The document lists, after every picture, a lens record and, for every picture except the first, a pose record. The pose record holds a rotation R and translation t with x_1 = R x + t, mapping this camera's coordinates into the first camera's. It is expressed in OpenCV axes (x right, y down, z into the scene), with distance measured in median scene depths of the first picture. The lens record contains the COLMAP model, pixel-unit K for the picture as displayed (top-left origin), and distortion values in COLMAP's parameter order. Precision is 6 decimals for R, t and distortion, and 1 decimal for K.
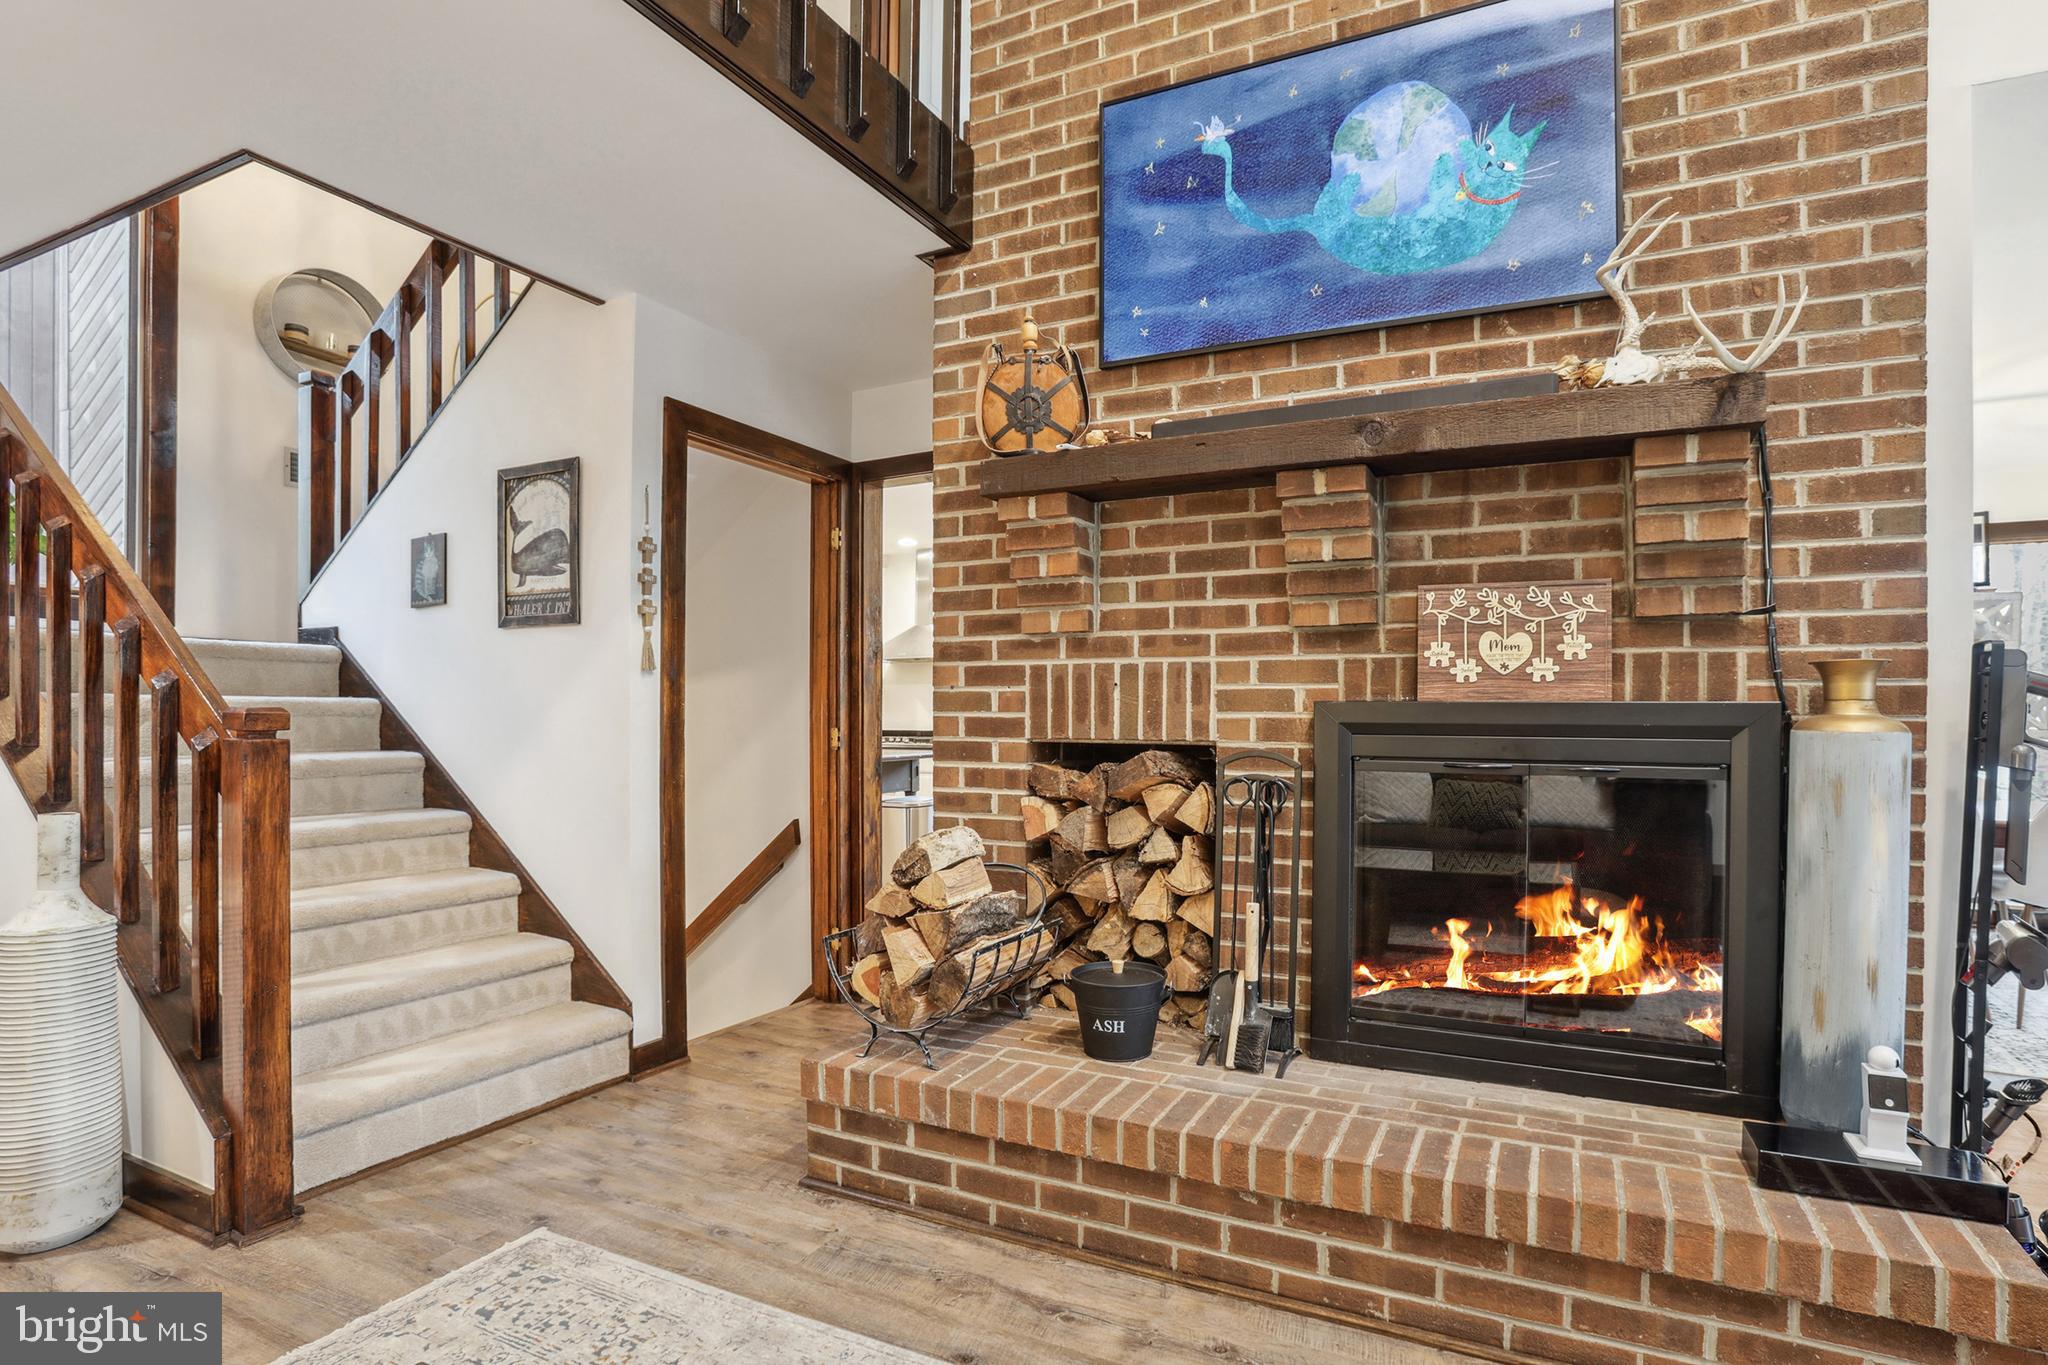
lens RADIAL K [[1025.1, 0, 1068.9], [0, 1025.1, 718.9], [0, 0, 1]] dist [-0.026597, 0.000861]
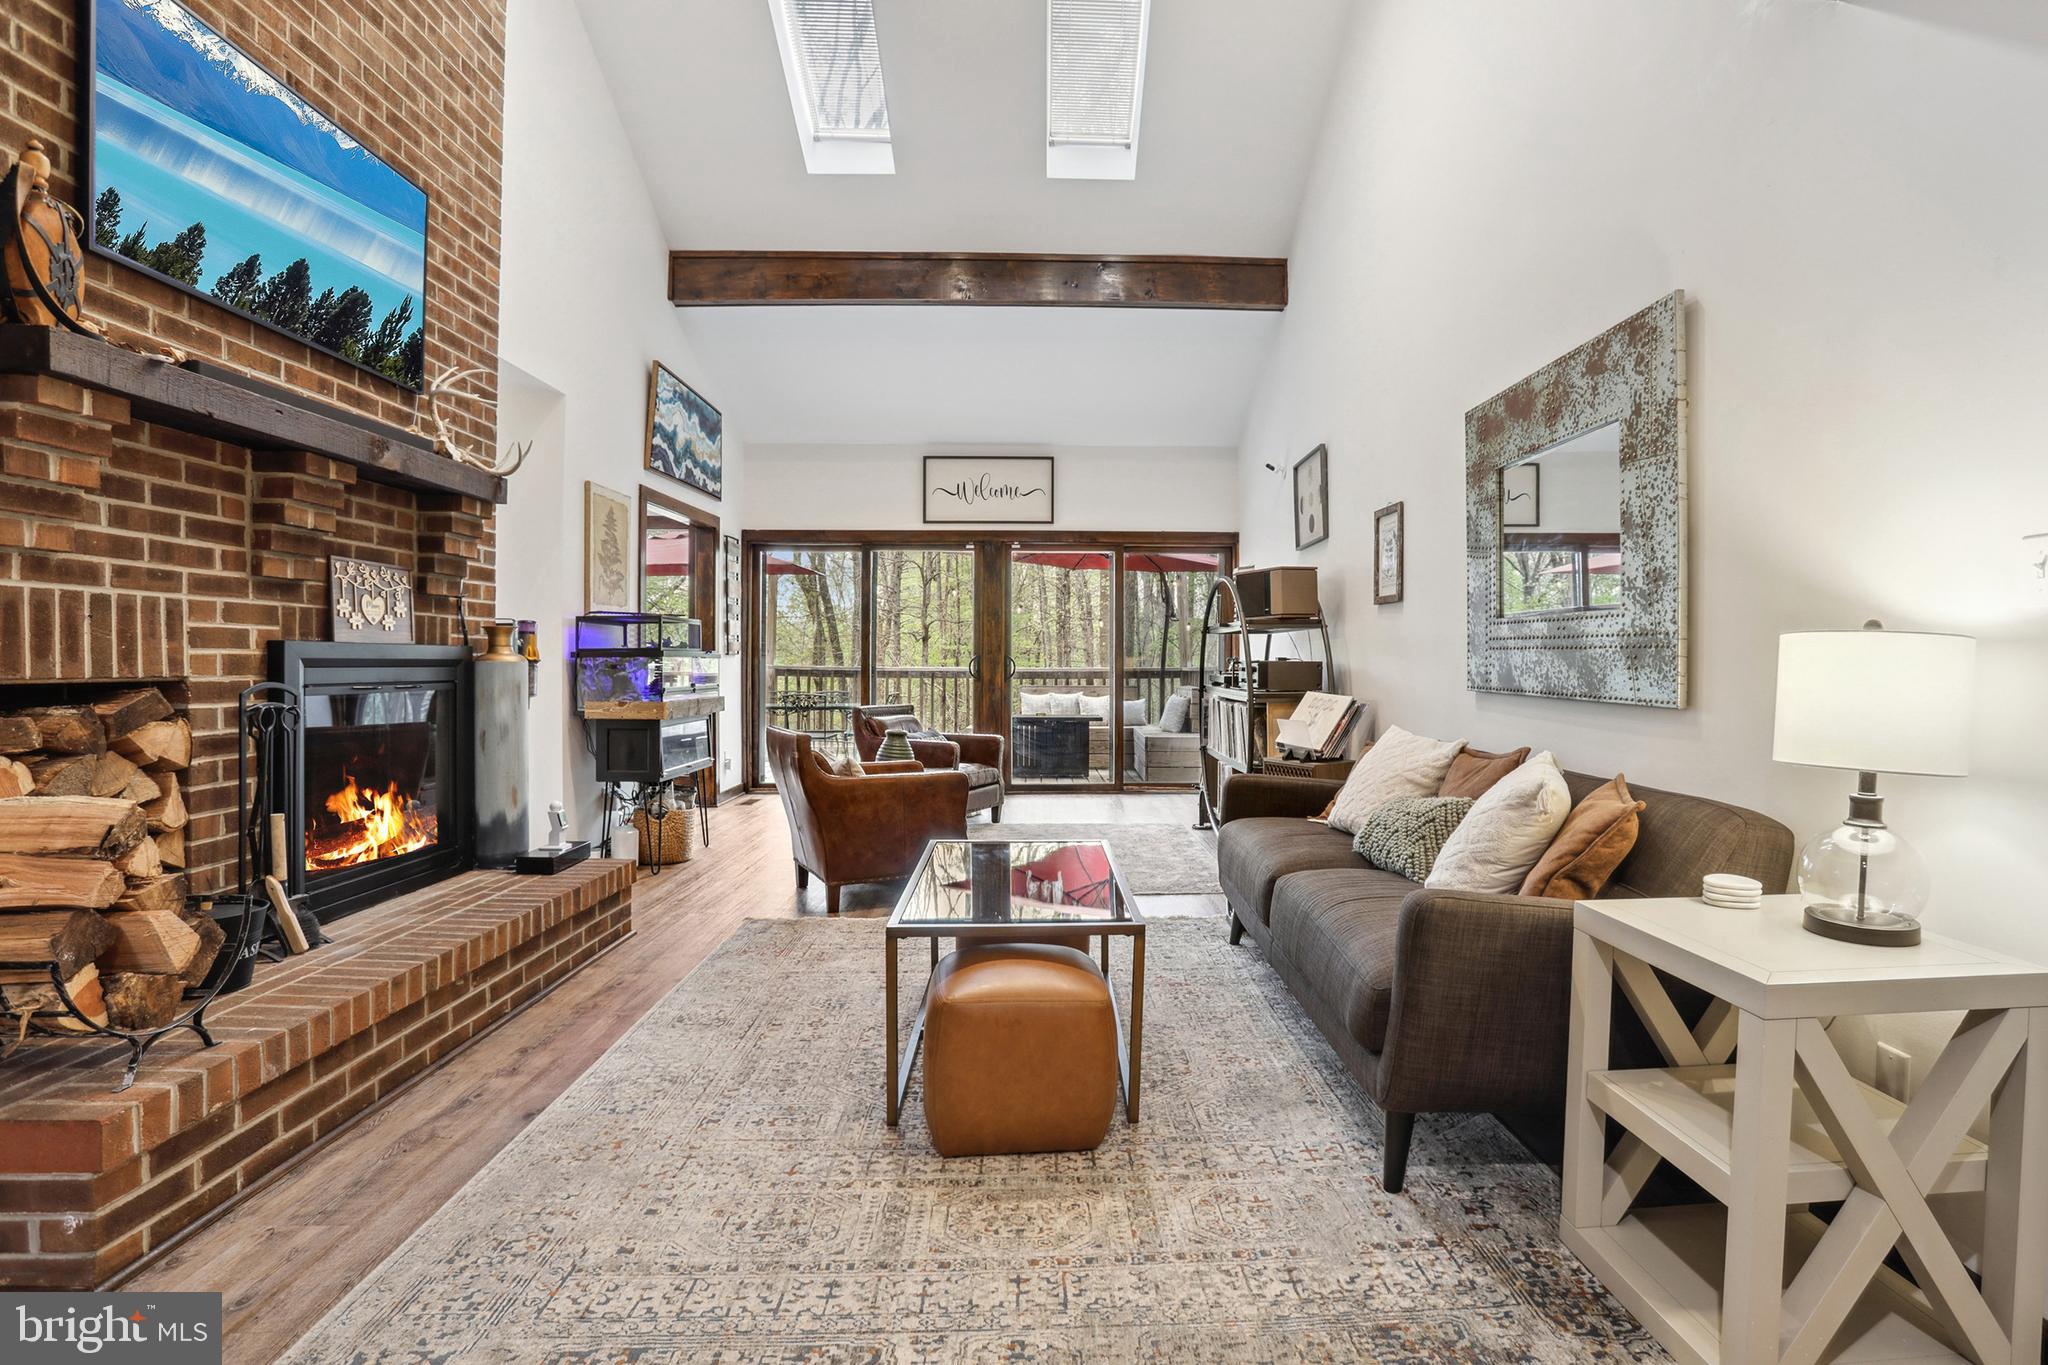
lens RADIAL K [[1018.4, 0, 1080.2], [0, 1018.4, 651.3], [0, 0, 1]] dist [-0.001854, 0.000113]
pose [[-0.464613, 0.001674, 0.885512, -1.180068], [-0.003730, 0.999986, -0.003848, -0.003247], [-0.885506, -0.005091, -0.464600, 0.684123]]
